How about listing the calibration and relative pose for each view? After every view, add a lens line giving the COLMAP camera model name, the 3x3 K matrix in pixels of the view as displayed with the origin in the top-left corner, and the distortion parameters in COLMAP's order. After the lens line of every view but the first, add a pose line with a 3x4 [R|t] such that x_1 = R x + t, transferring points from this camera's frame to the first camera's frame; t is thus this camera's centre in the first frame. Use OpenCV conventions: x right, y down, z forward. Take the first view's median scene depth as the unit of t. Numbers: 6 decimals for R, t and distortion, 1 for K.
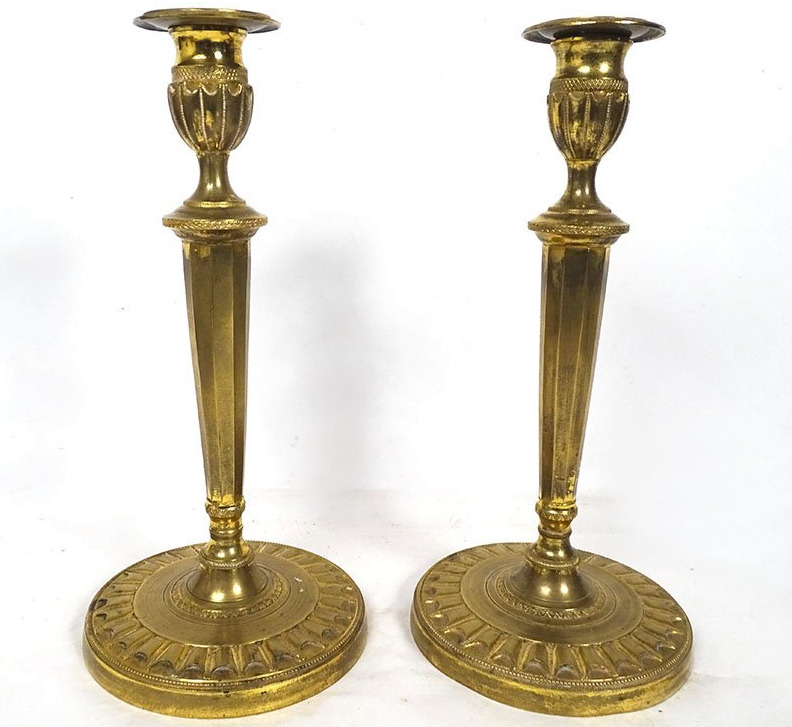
lens RADIAL K [[777.2, 0, 350.7], [0, 777.2, 363.3], [0, 0, 1]] dist [-0.004050, -0.005234]
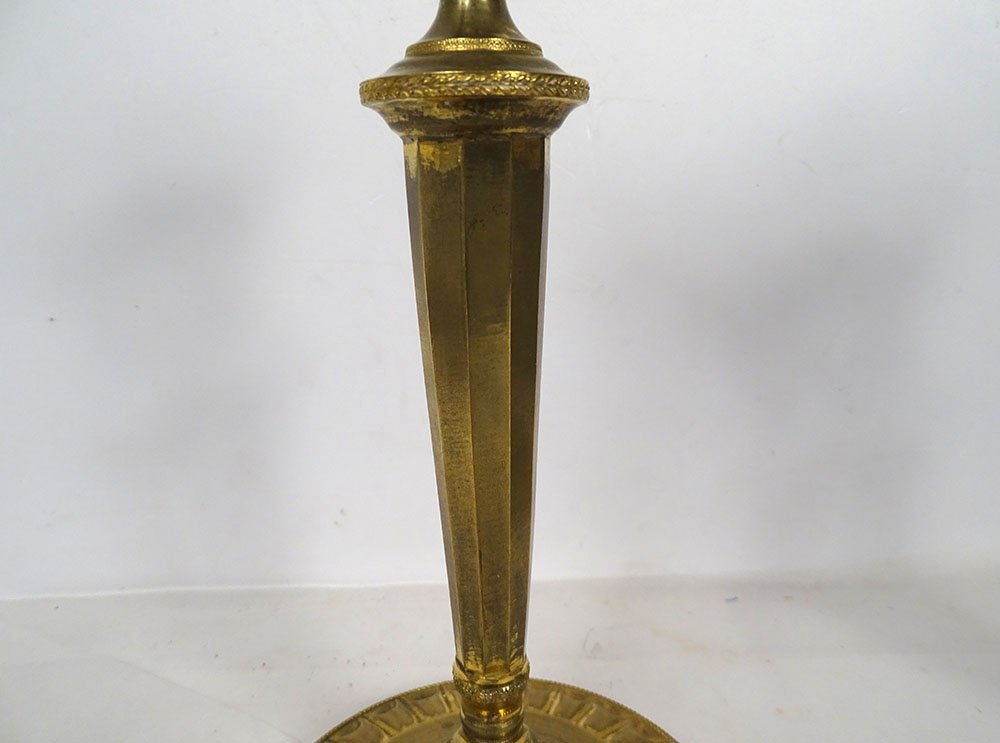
lens RADIAL K [[820.4, 0, 500.0], [0, 820.4, 371.5], [0, 0, 1]] dist [-0.003686, -0.001146]
pose [[0.986764, 0.013472, -0.161601, -0.074030], [-0.013128, 0.999909, 0.003192, -0.021197], [0.161629, -0.001029, 0.986851, 0.488661]]
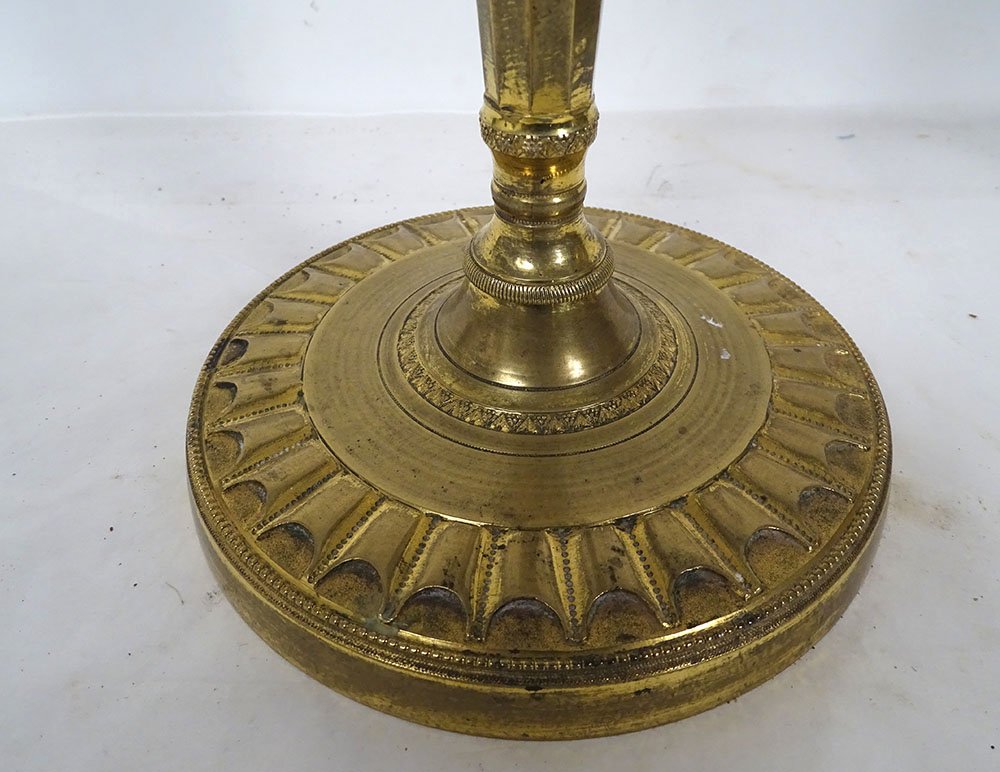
lens RADIAL K [[968.2, 0, 500.0], [0, 968.2, 386.0], [0, 0, 1]] dist [-0.015182, -0.011098]
pose [[0.983103, 0.088261, -0.160368, -0.106633], [-0.012228, 0.905790, 0.423551, 0.115734], [0.182643, -0.414434, 0.891564, 0.609736]]
